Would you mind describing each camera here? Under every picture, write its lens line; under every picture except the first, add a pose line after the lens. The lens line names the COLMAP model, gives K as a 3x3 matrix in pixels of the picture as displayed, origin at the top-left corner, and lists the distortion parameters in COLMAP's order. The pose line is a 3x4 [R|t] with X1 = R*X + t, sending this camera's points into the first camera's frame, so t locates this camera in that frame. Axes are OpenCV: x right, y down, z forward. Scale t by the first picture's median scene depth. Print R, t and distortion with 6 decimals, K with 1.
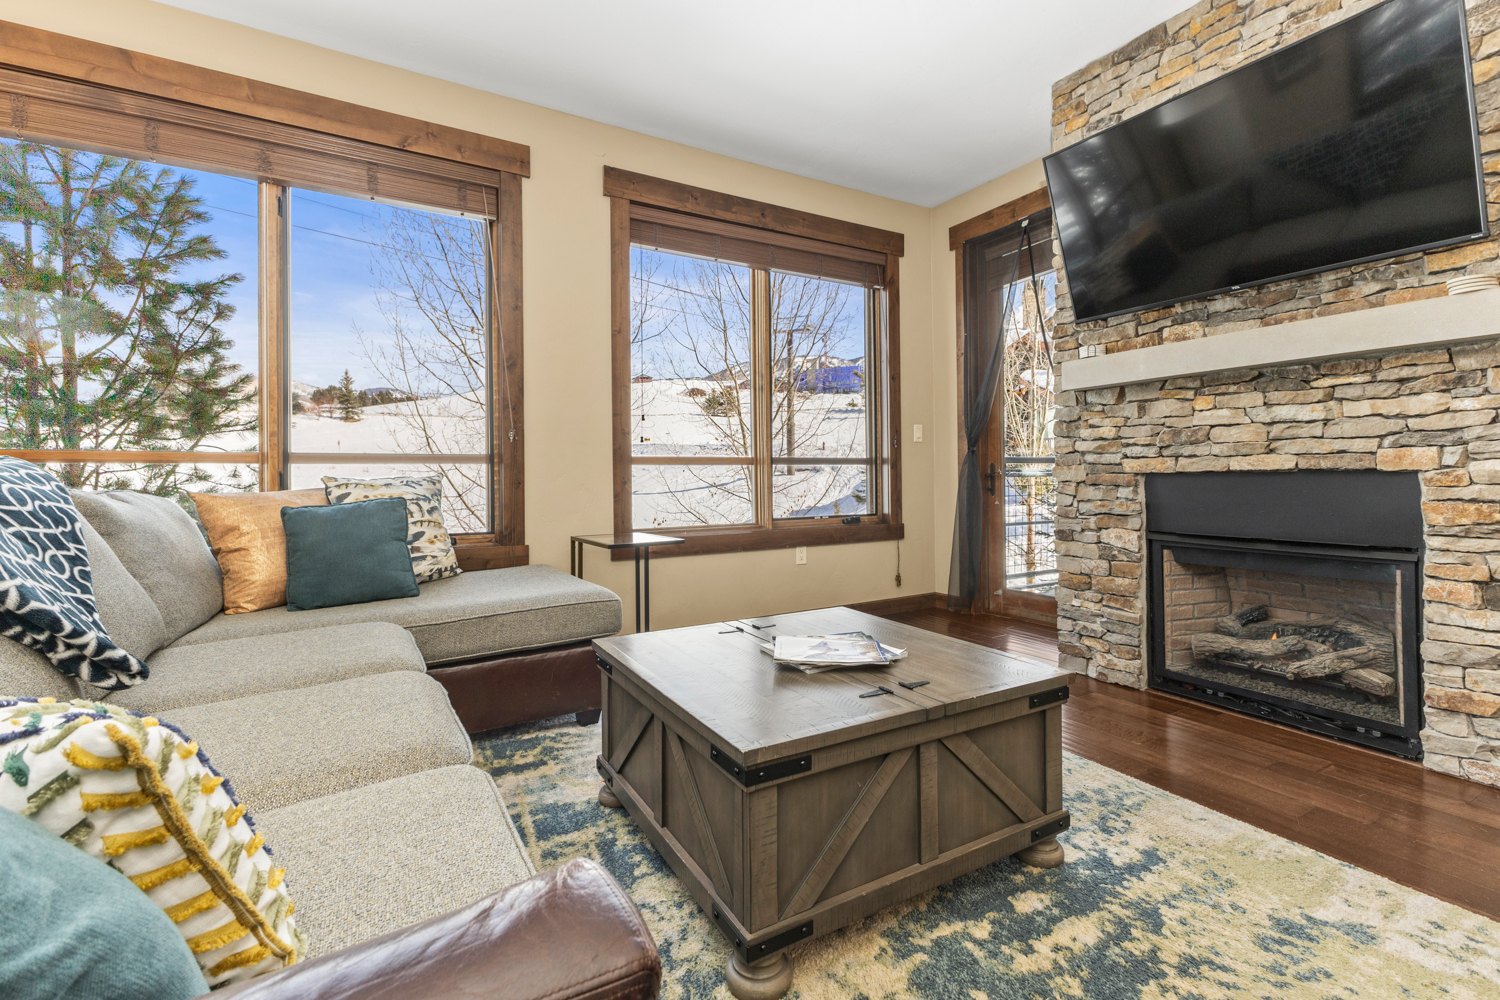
lens RADIAL K [[665.0, 0, 749.6], [0, 665.0, 475.1], [0, 0, 1]] dist [0.004640, -0.000124]
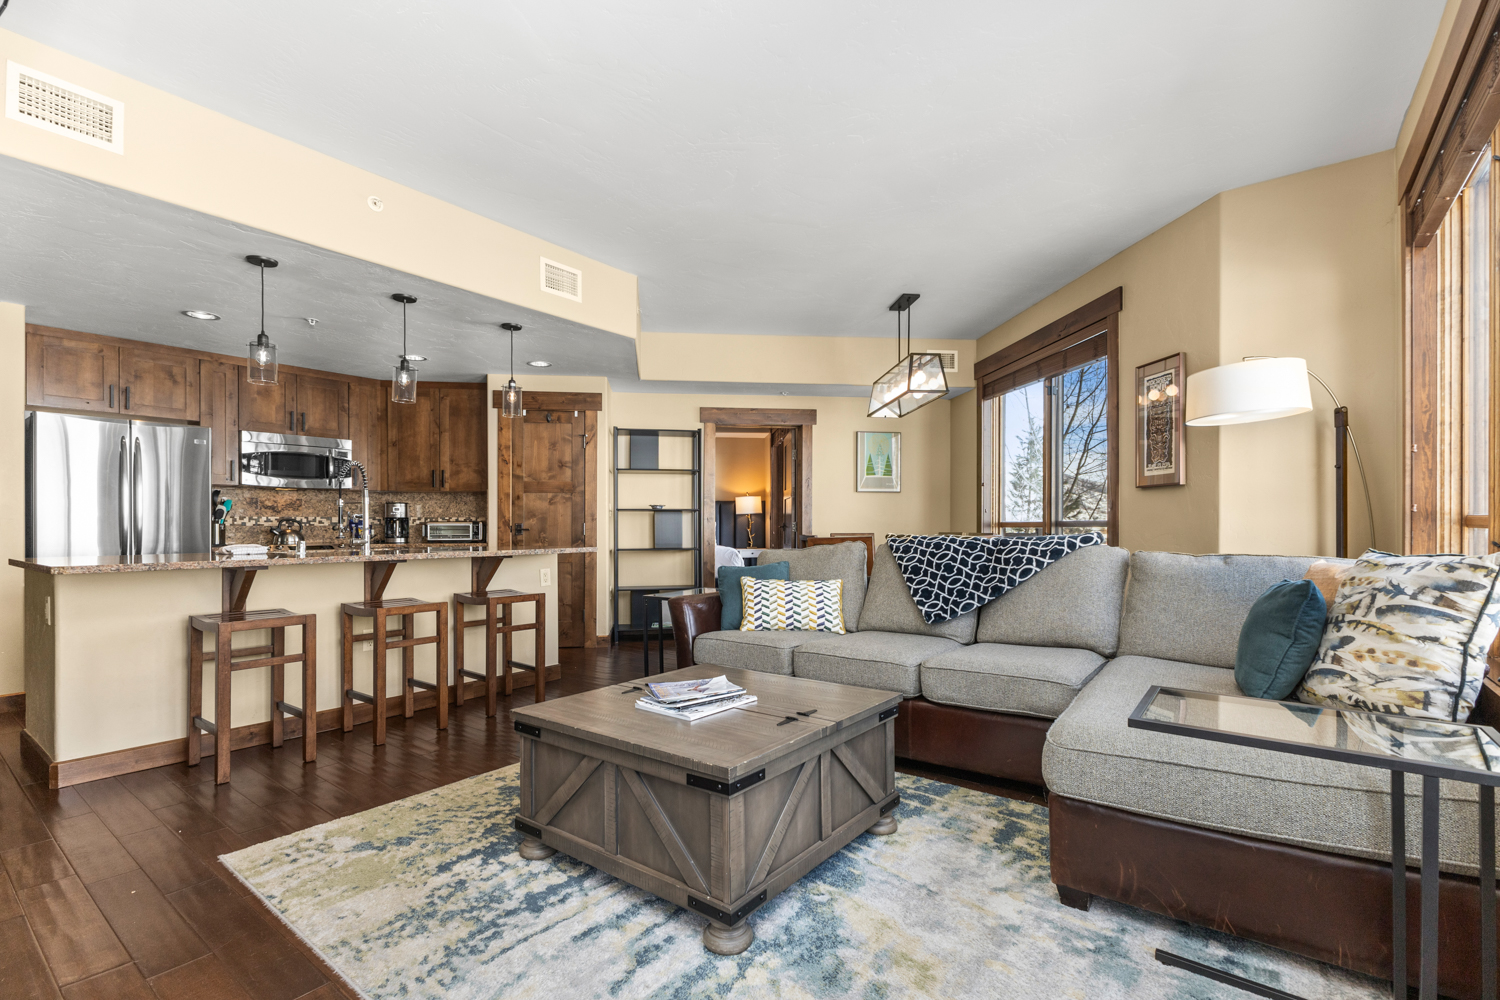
lens RADIAL K [[676.2, 0, 755.3], [0, 676.2, 525.9], [0, 0, 1]] dist [0.010792, -0.000069]
pose [[-0.923968, 0.013804, -0.382221, 0.390227], [0.014853, 0.999890, 0.000205, -0.043263], [0.382182, -0.005488, -0.924071, 1.726153]]
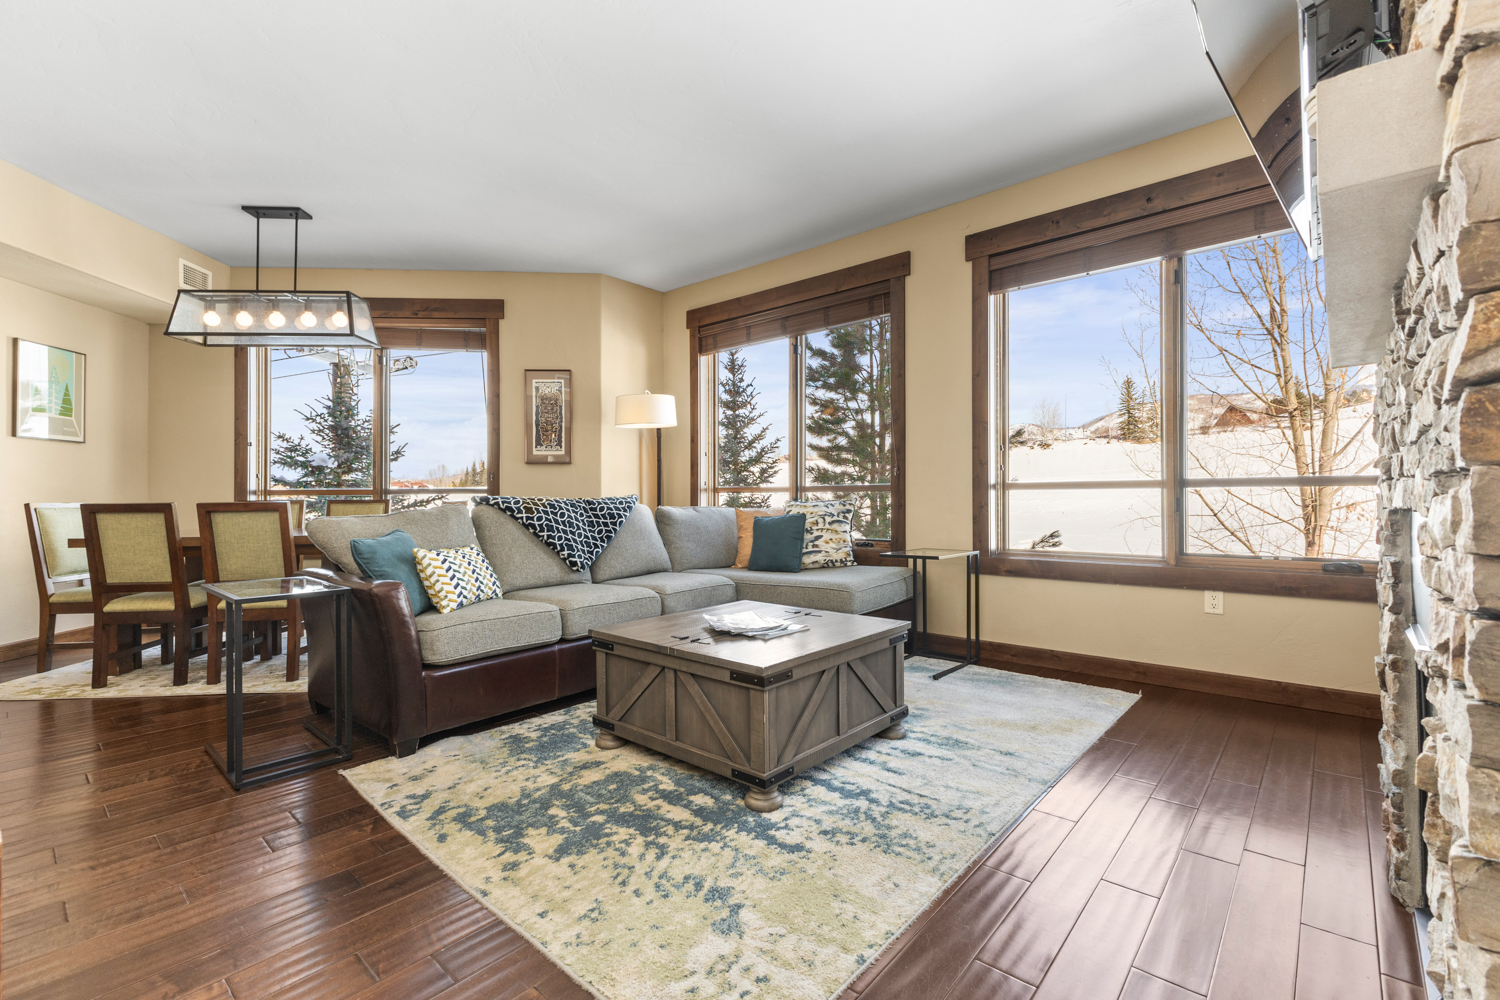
lens RADIAL K [[660.5, 0, 751.9], [0, 660.5, 495.3], [0, 0, 1]] dist [0.010618, -0.000183]
pose [[0.318249, 0.003107, -0.948002, 1.182936], [0.005064, 0.999975, 0.004978, -0.024606], [0.947994, -0.006385, 0.318225, 0.414953]]
